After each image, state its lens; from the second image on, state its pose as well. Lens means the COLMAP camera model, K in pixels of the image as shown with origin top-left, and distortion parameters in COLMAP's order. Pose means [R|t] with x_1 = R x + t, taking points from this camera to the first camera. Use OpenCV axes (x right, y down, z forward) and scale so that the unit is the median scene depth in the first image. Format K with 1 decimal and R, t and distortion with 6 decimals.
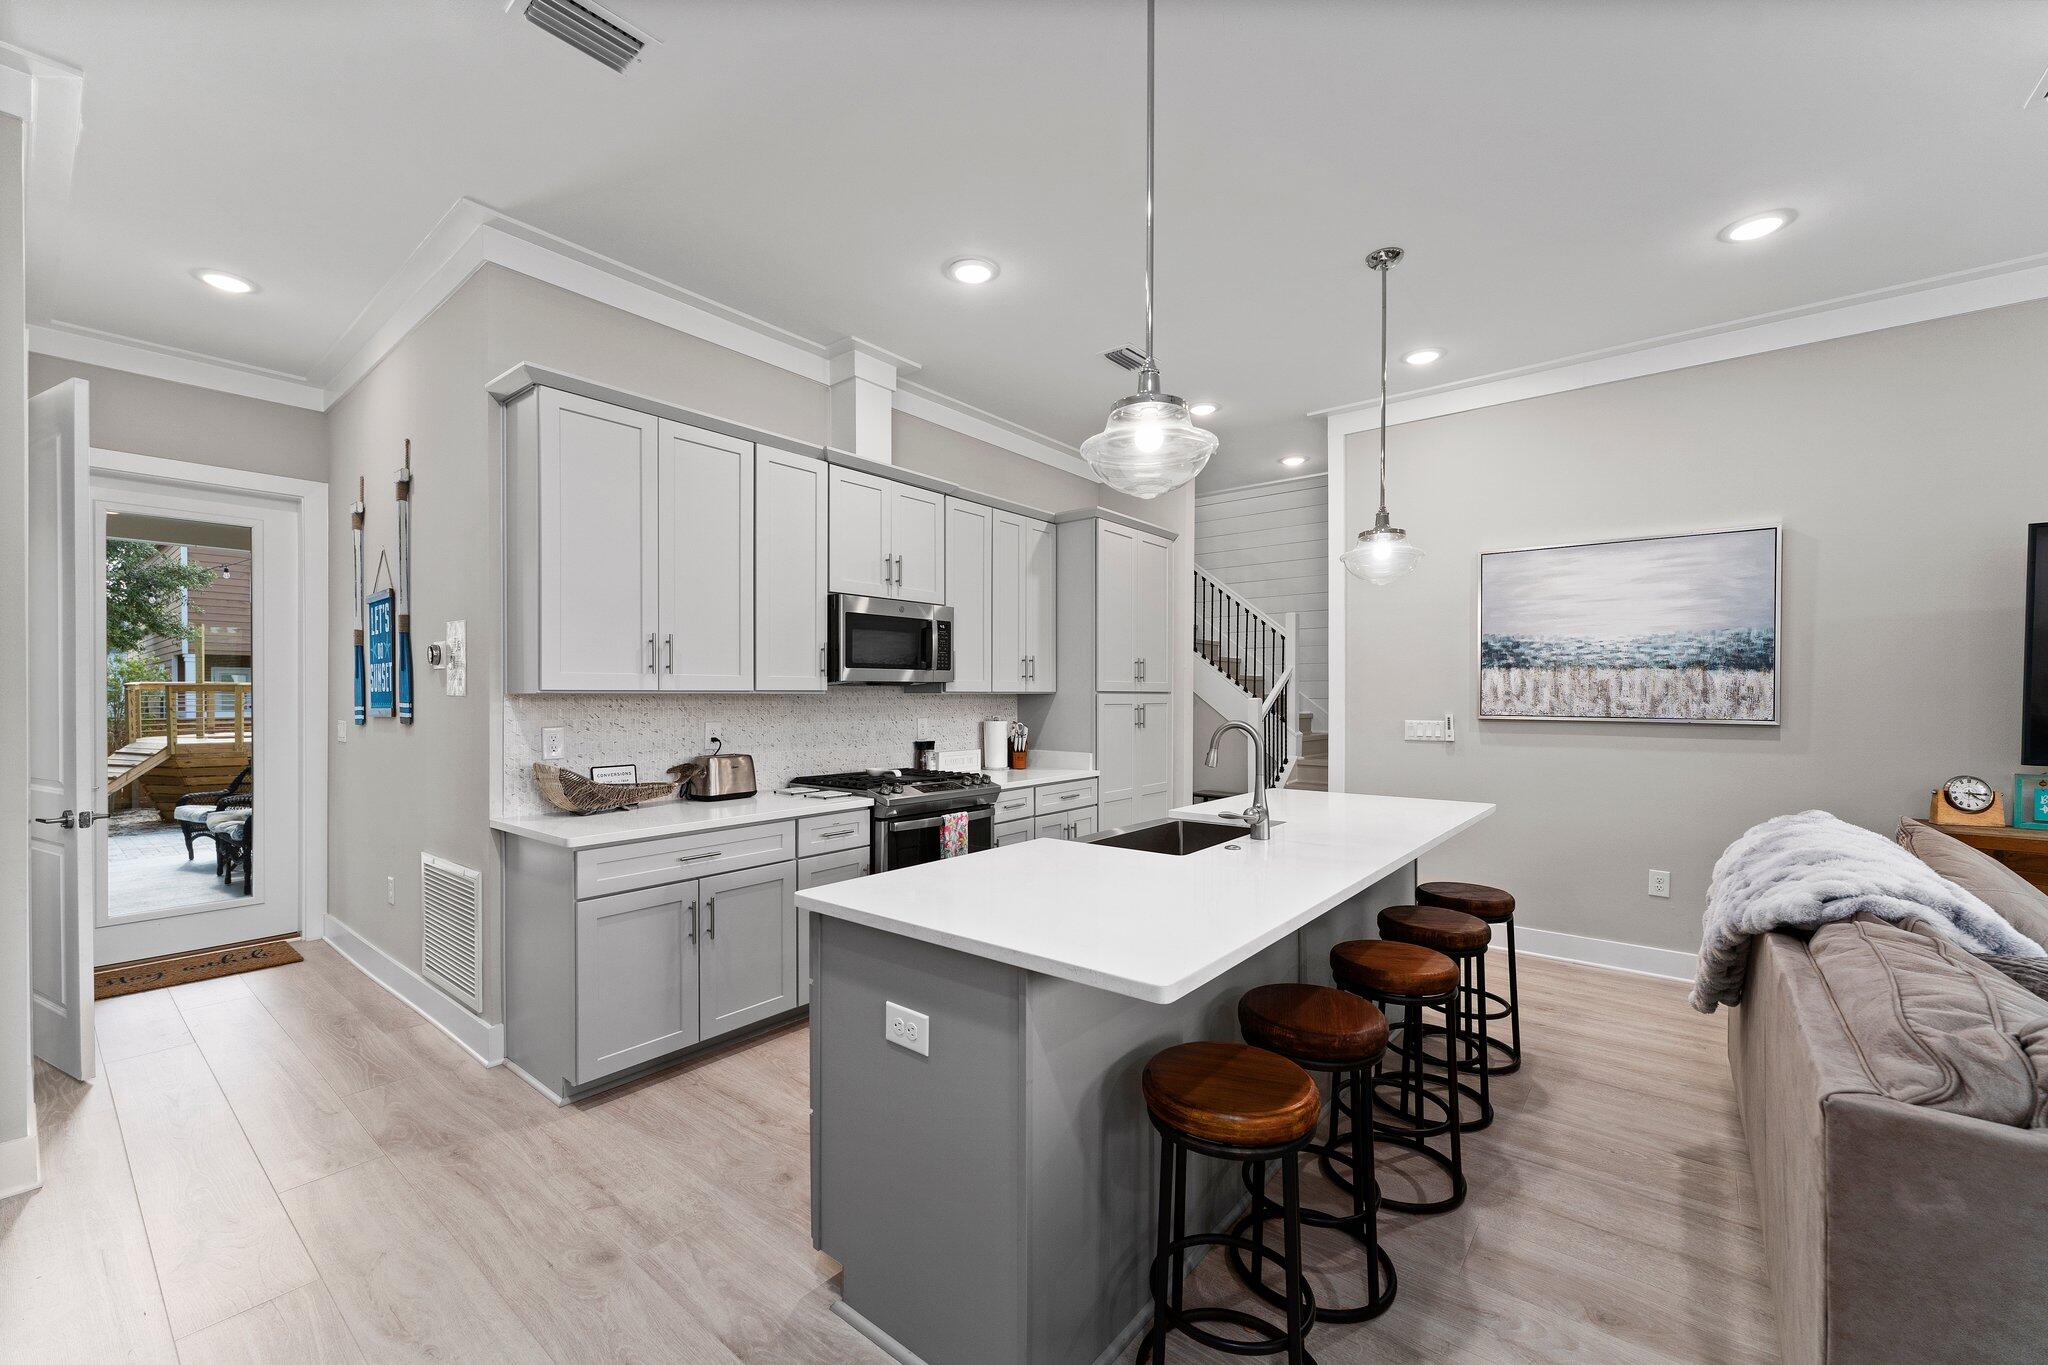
lens RADIAL K [[818.8, 0, 1025.7], [0, 818.8, 696.4], [0, 0, 1]] dist [-0.001961, 0.000063]
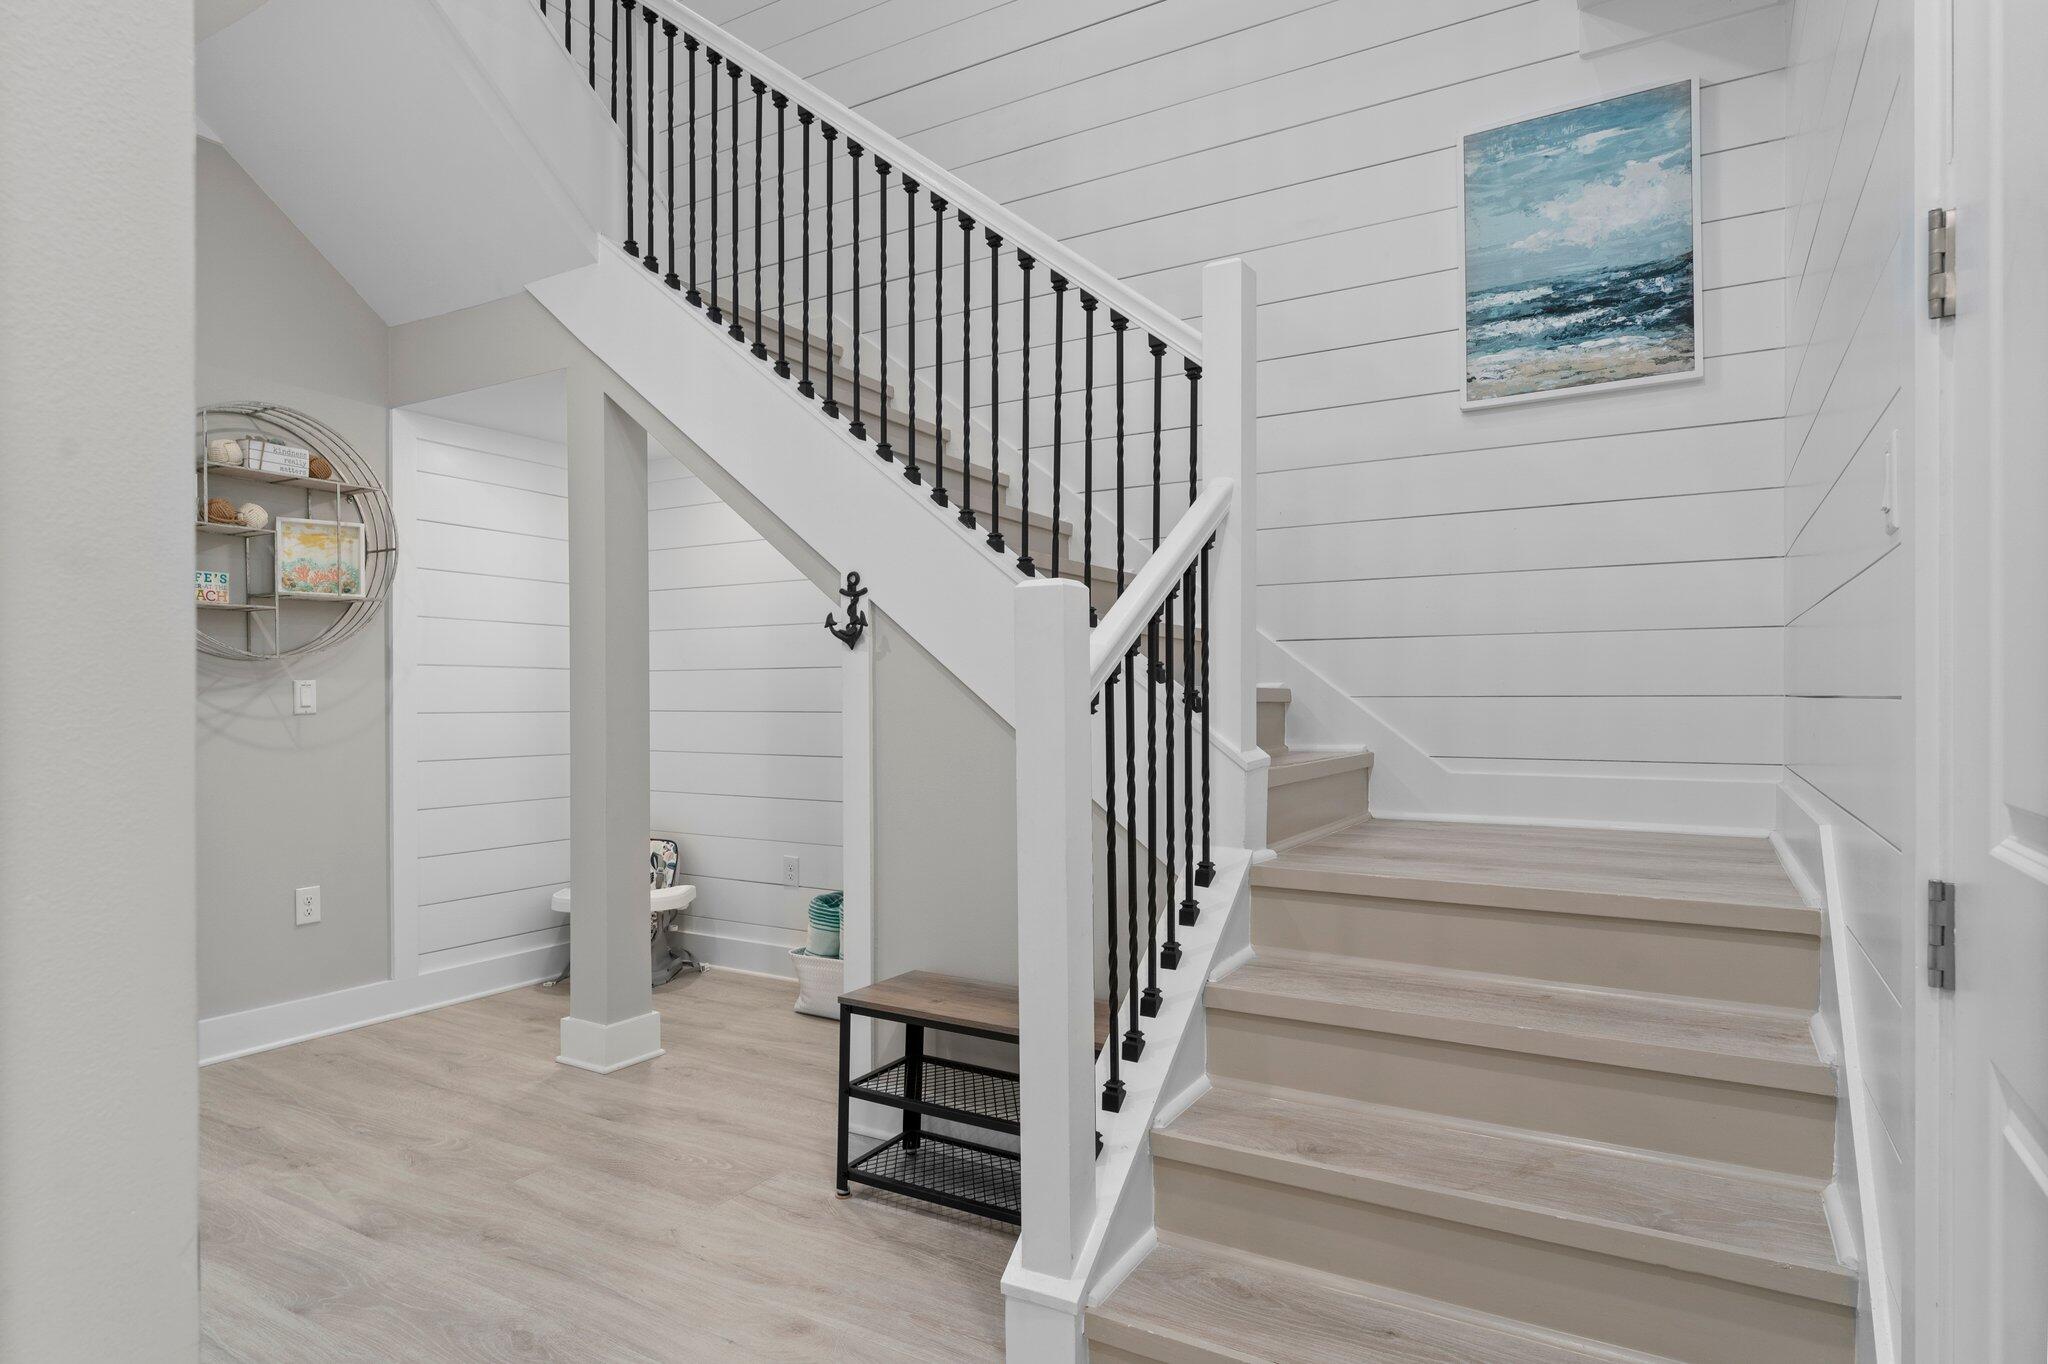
lens RADIAL K [[1127.5, 0, 1024.1], [0, 1127.5, 689.5], [0, 0, 1]] dist [-0.000389, -0.000010]
pose [[0.989079, -0.001957, 0.147372, 0.232279], [0.002690, 0.999985, -0.004777, 0.026912], [-0.147360, 0.005121, 0.989070, 0.731746]]
